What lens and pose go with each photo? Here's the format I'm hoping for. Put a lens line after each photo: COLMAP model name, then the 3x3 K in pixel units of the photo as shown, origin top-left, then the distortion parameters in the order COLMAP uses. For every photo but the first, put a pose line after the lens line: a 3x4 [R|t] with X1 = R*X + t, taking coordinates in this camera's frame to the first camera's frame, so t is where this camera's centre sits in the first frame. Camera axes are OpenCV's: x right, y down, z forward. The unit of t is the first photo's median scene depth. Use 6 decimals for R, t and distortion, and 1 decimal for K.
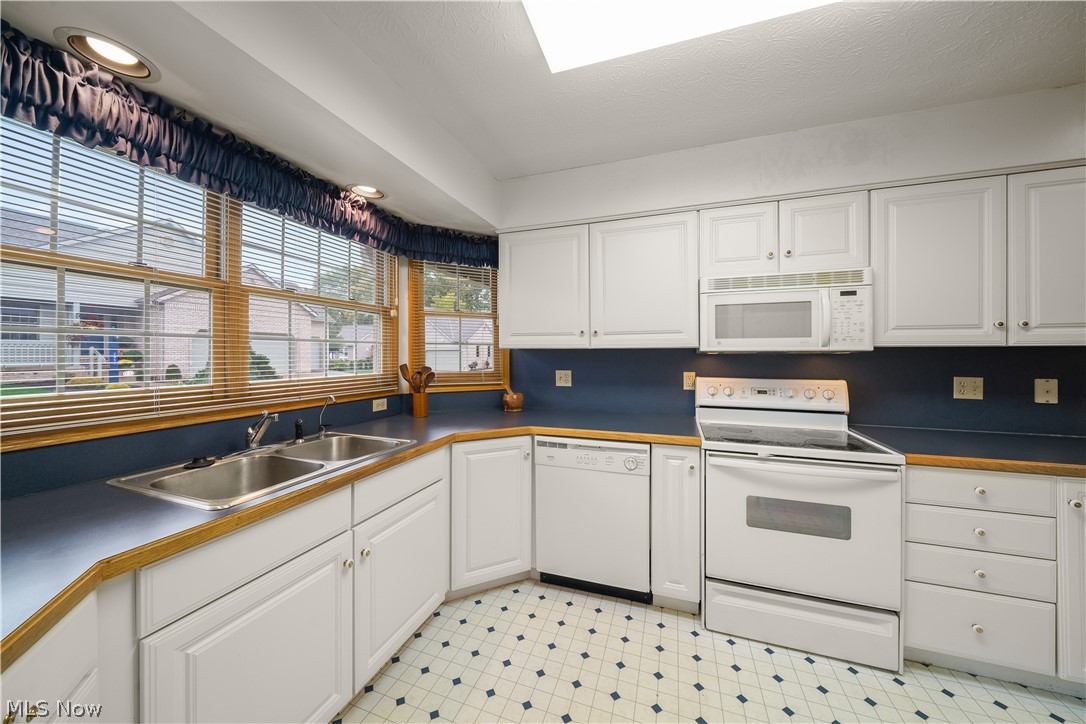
lens RADIAL K [[381.0, 0, 540.9], [0, 381.0, 355.0], [0, 0, 1]] dist [-0.001982, -0.000020]
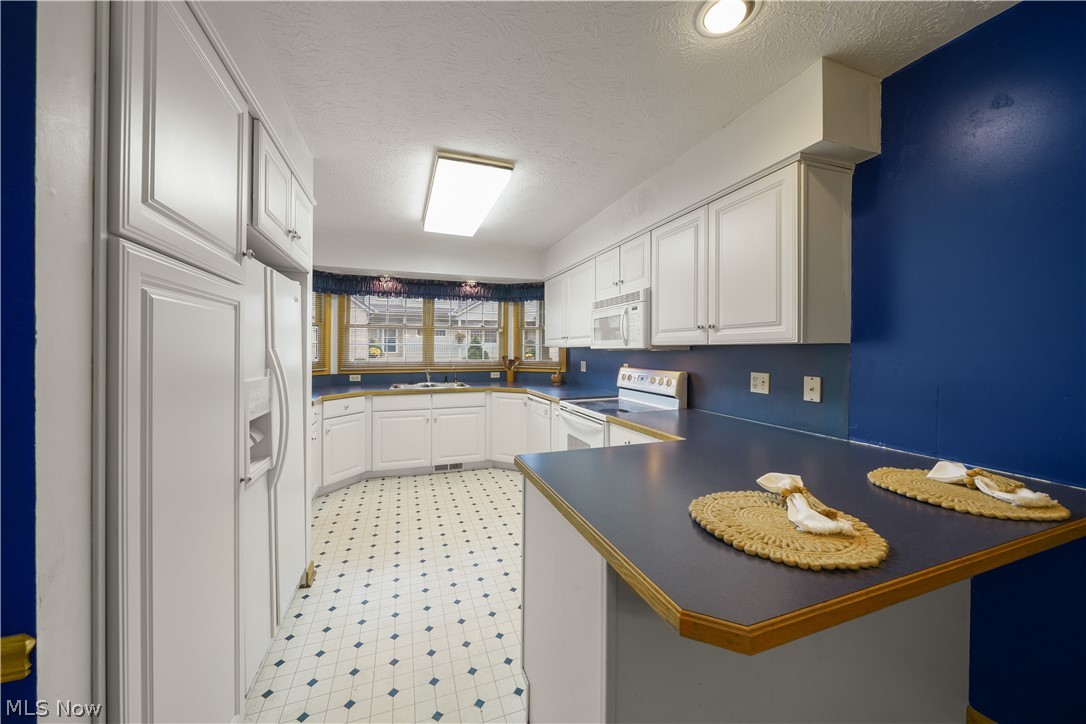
lens RADIAL K [[381.0, 0, 540.0], [0, 381.0, 353.6], [0, 0, 1]] dist [-0.001982, -0.000020]
pose [[0.640430, 0.008446, -0.767970, 1.620021], [-0.005645, 0.999964, 0.006290, 0.000597], [0.767995, 0.000307, 0.640455, -0.175586]]
